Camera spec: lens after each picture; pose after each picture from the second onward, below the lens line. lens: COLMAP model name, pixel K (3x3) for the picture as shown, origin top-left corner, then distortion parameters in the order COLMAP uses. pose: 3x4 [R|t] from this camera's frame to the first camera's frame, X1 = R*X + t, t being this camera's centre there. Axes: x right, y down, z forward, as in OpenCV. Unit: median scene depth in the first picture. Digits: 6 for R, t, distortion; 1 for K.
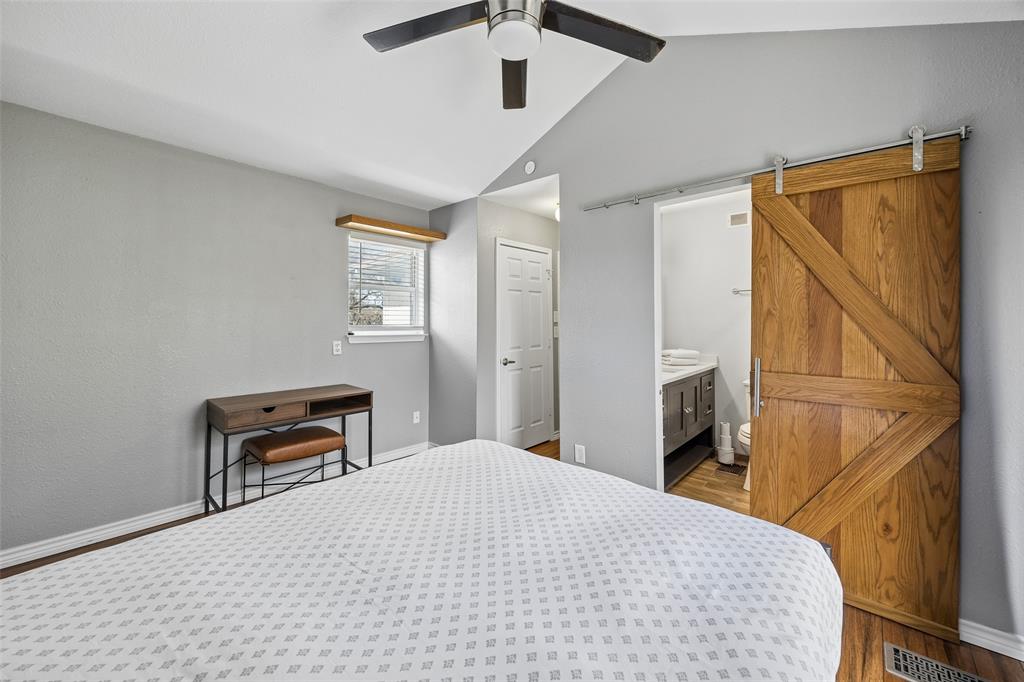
lens RADIAL K [[397.5, 0, 512.0], [0, 397.5, 341.0], [0, 0, 1]] dist [-0.000077, -0.000029]
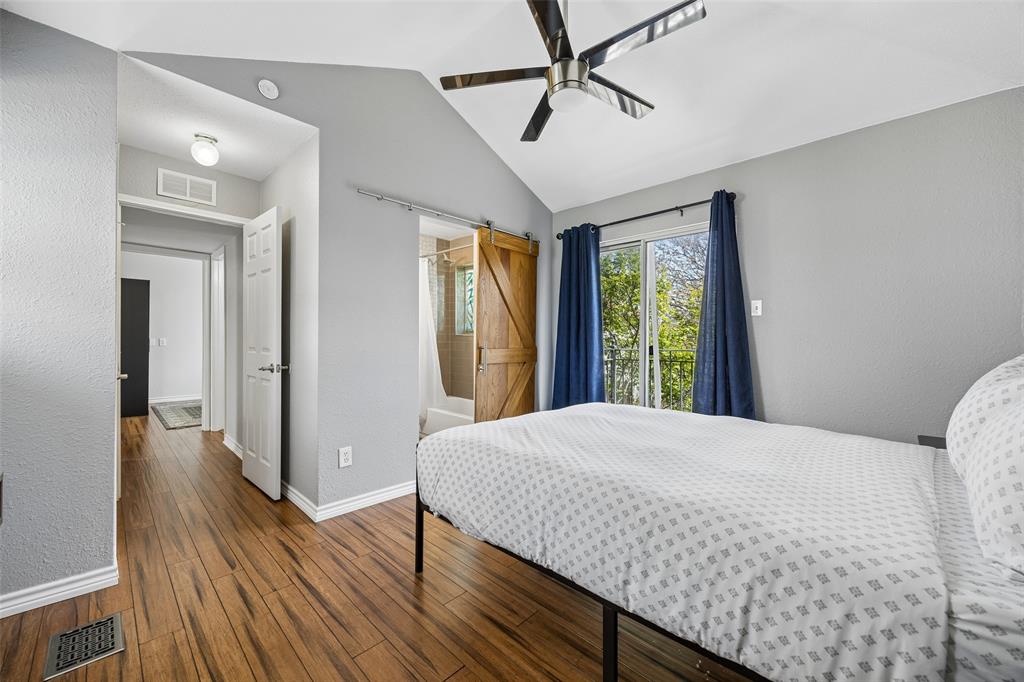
lens RADIAL K [[397.5, 0, 512.0], [0, 397.5, 341.0], [0, 0, 1]] dist [-0.000077, -0.000029]
pose [[0.024362, -0.002450, 0.999700, -0.818688], [0.054766, 0.998499, 0.001112, 0.035530], [-0.998202, 0.054723, 0.024460, 0.735731]]
